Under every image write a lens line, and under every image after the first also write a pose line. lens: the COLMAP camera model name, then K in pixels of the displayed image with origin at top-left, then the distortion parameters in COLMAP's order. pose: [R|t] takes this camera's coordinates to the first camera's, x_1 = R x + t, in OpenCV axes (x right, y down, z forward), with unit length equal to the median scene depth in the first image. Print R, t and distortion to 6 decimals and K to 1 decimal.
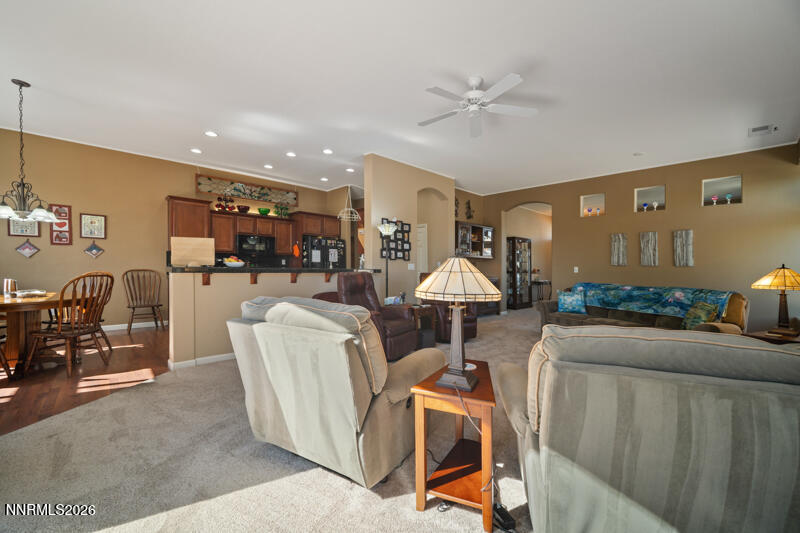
lens RADIAL K [[318.0, 0, 393.6], [0, 318.0, 270.7], [0, 0, 1]] dist [-0.000646, -0.000021]
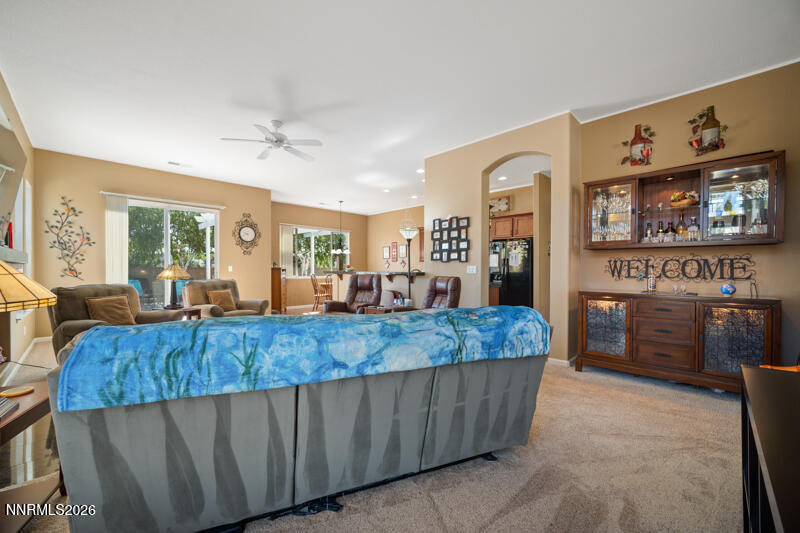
lens RADIAL K [[318.0, 0, 401.5], [0, 318.0, 269.8], [0, 0, 1]] dist [-0.000646, -0.000021]
pose [[0.026878, -0.007854, -0.999608, 0.514300], [-0.014882, 0.999855, -0.008256, -0.002160], [0.999528, 0.015098, 0.026757, 0.489331]]
